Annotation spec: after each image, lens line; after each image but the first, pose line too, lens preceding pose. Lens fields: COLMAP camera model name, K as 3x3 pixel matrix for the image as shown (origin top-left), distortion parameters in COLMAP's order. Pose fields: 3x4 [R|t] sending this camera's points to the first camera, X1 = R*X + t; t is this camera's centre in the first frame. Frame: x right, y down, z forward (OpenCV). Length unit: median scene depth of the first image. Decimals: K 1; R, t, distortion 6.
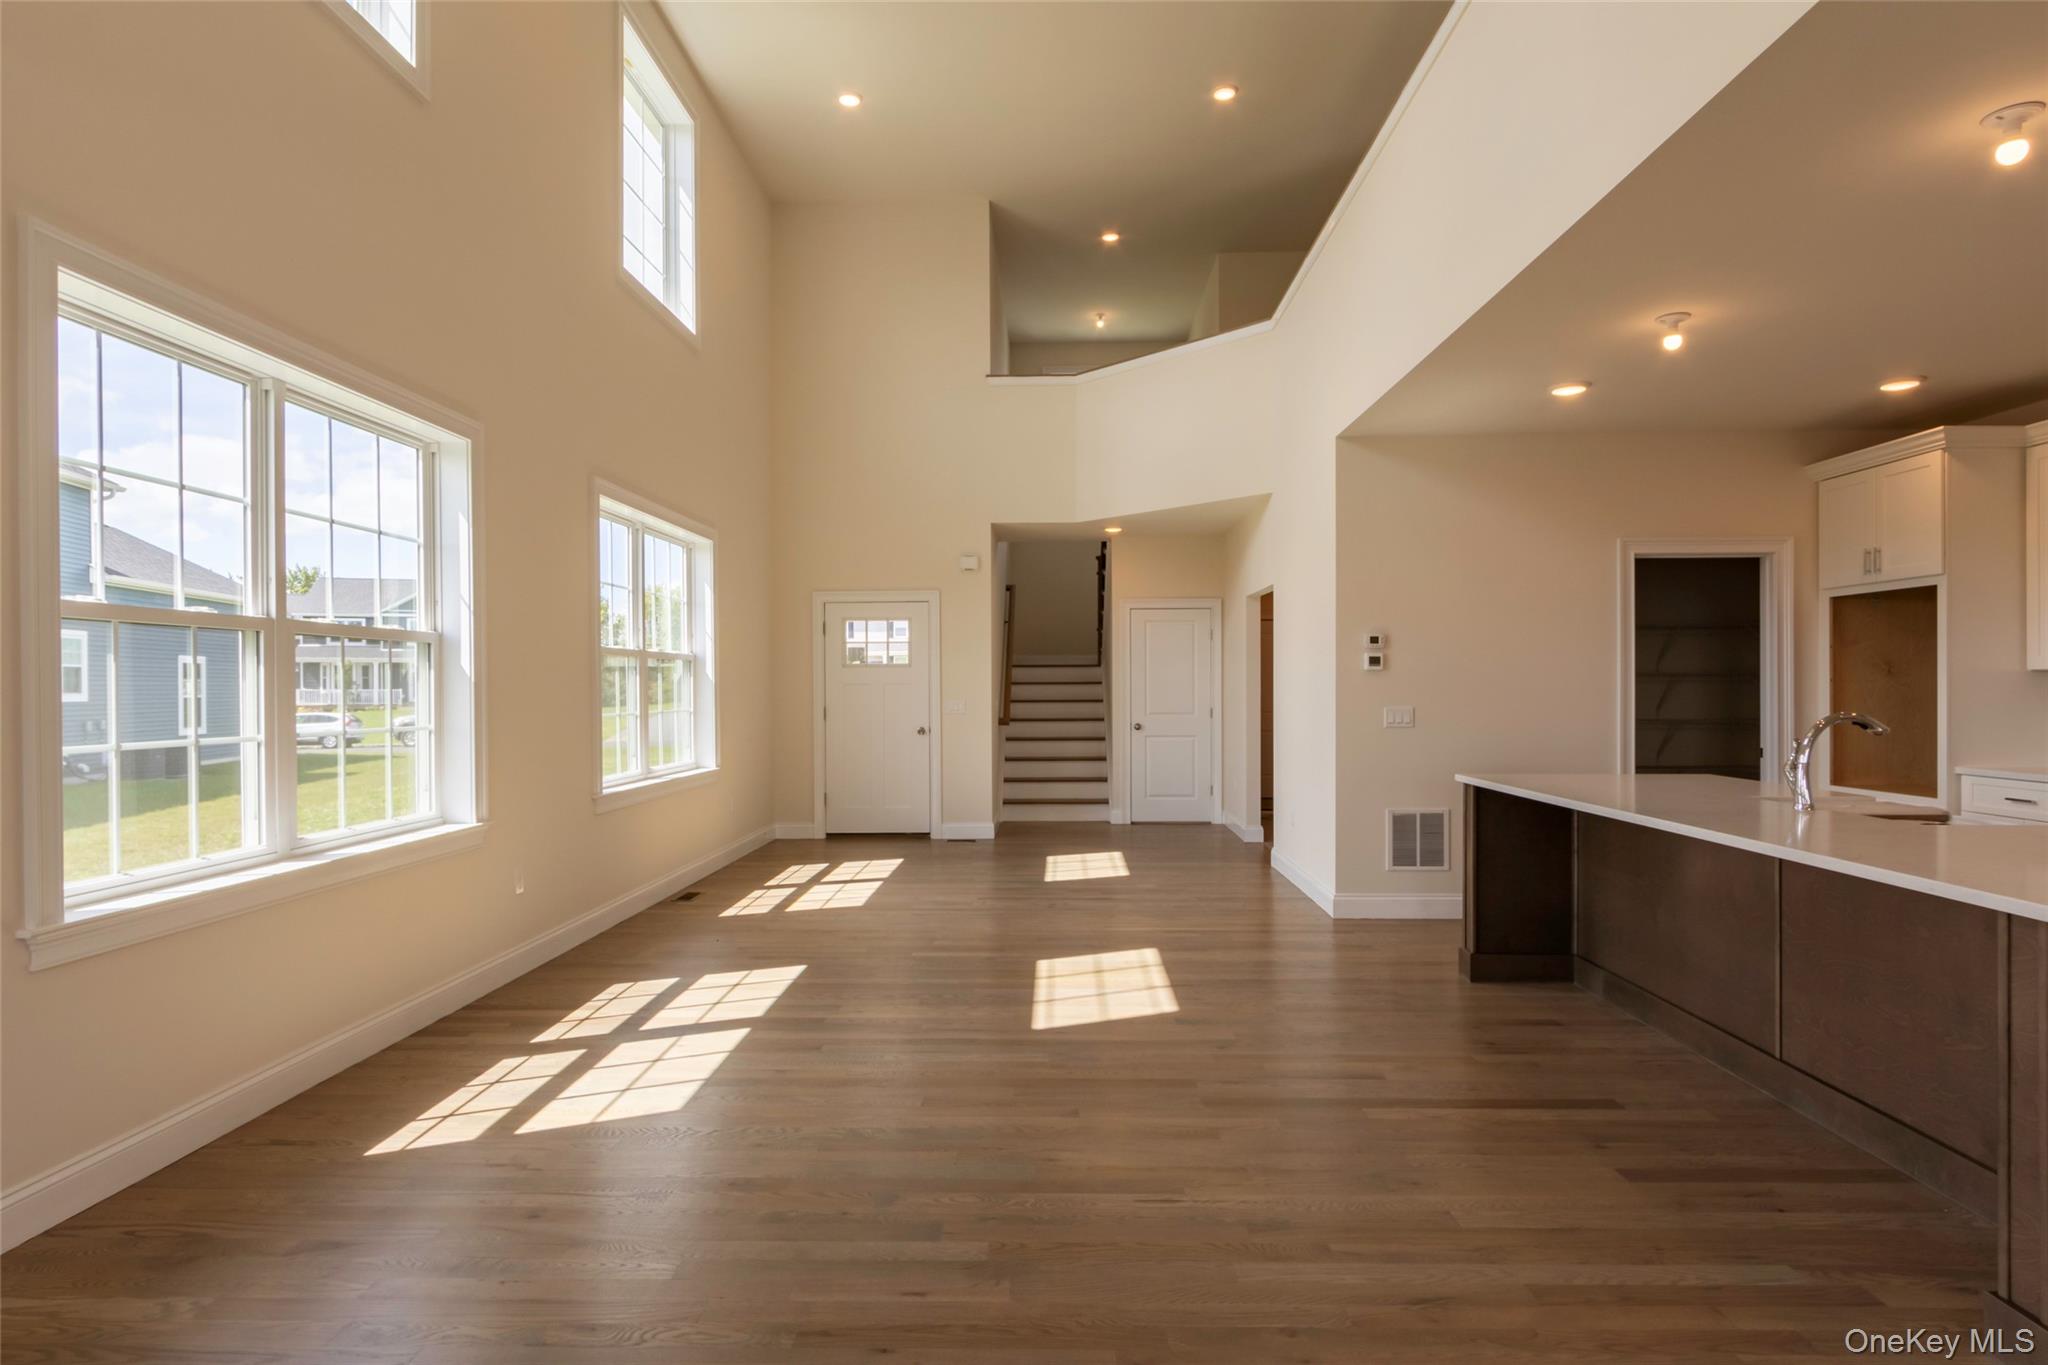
lens RADIAL K [[1080.4, 0, 1030.8], [0, 1080.4, 682.0], [0, 0, 1]] dist [0.002104, 0.002126]
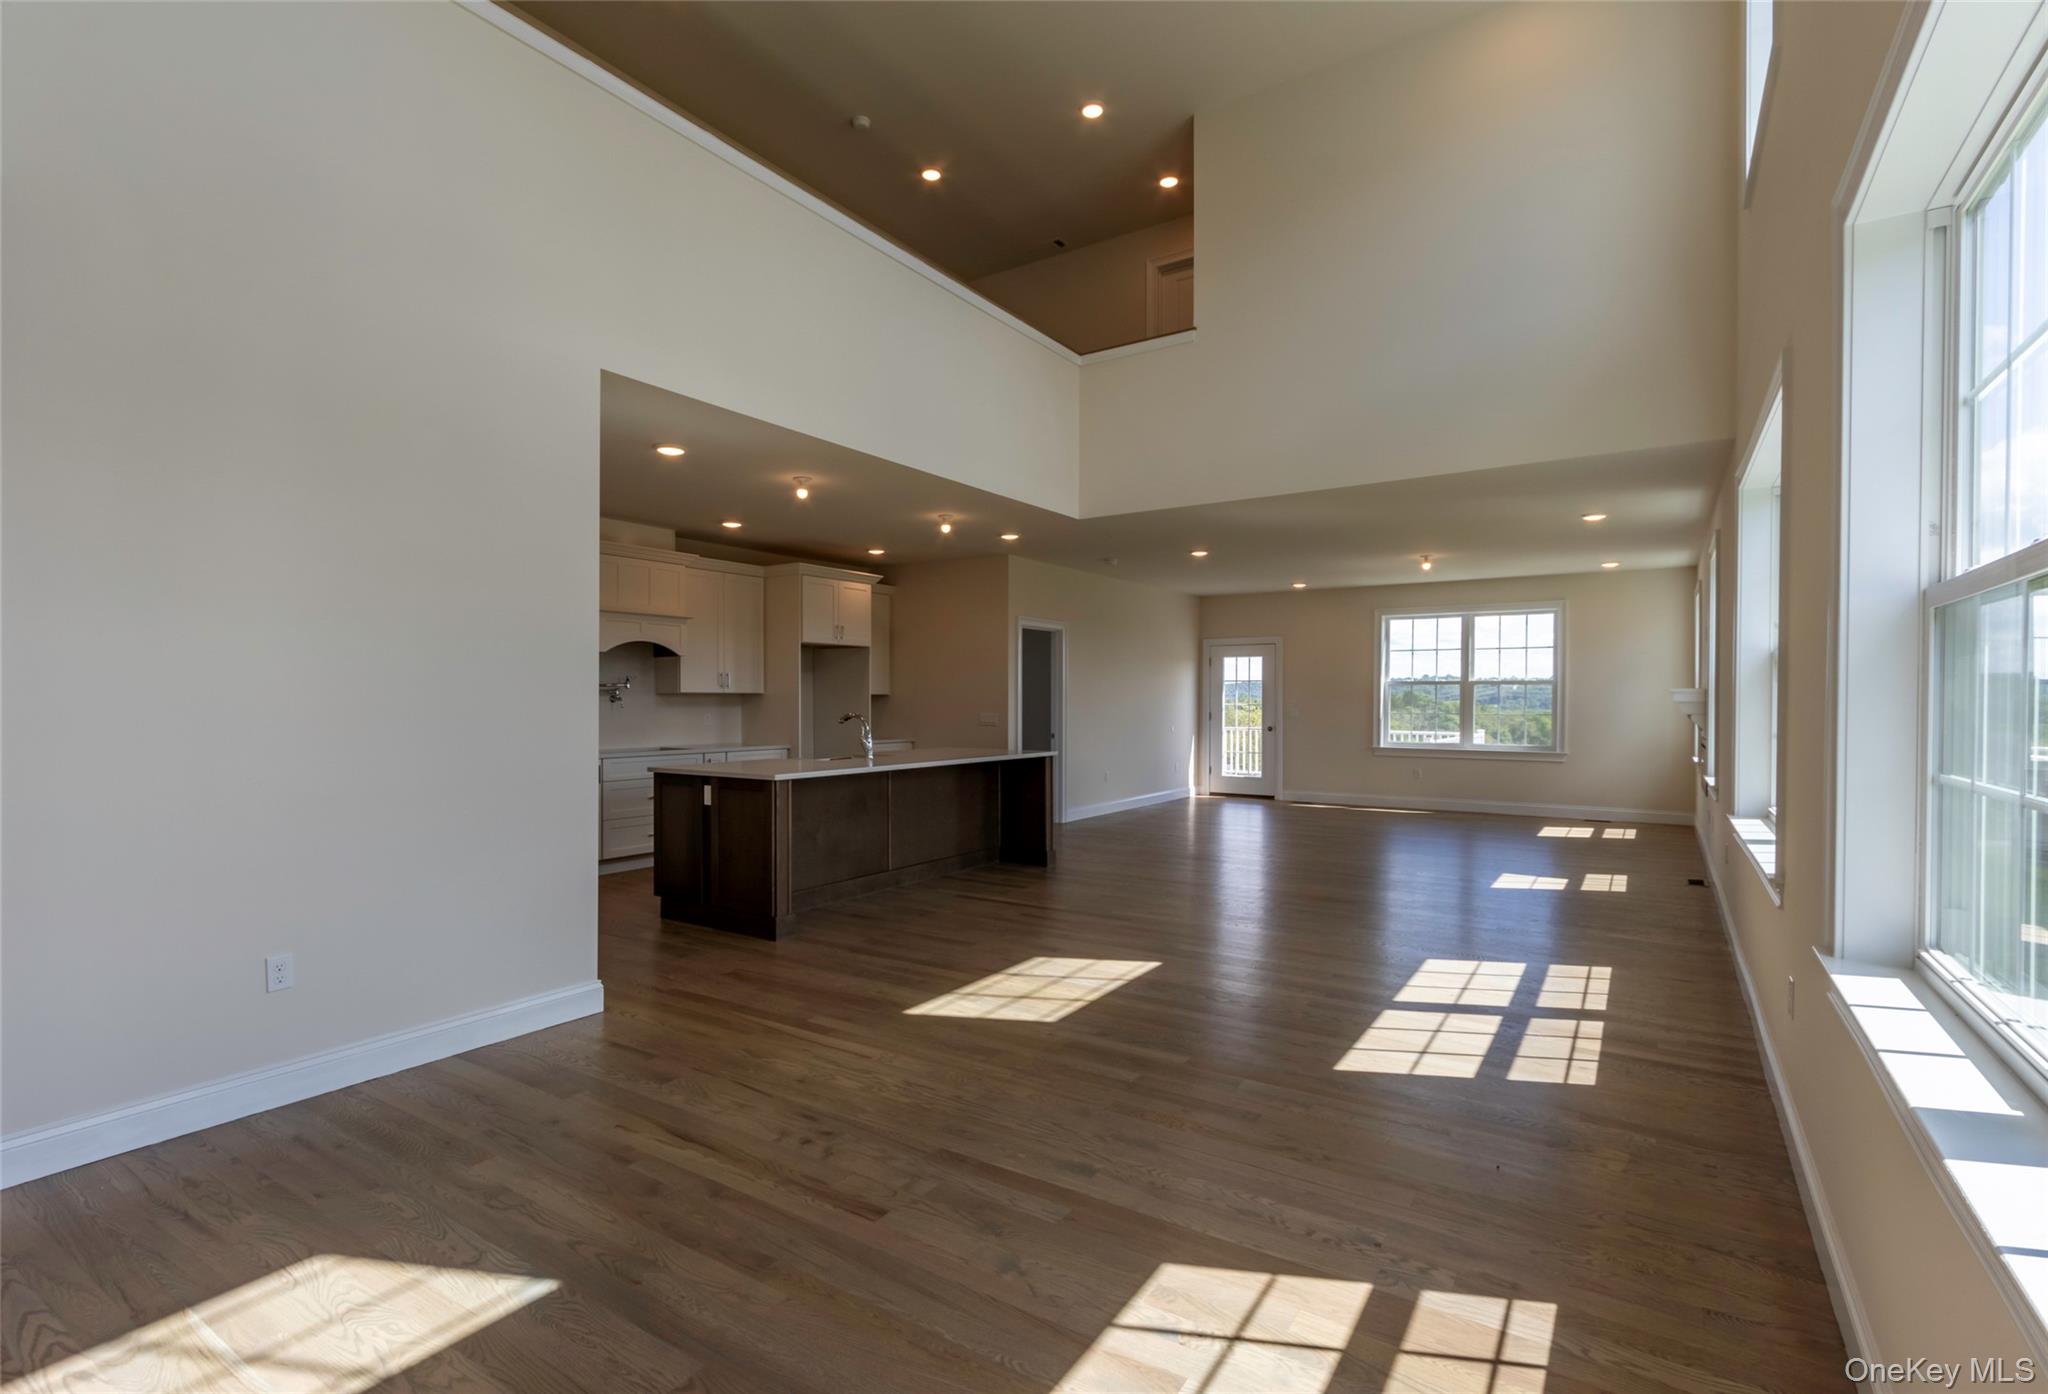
lens RADIAL K [[960.8, 0, 1016.5], [0, 960.8, 699.6], [0, 0, 1]] dist [0.000583, -0.000189]
pose [[-0.848227, 0.001135, 0.529632, -0.426662], [0.002102, 0.999997, 0.001224, 0.005061], [-0.529629, 0.002151, -0.848226, 1.921800]]
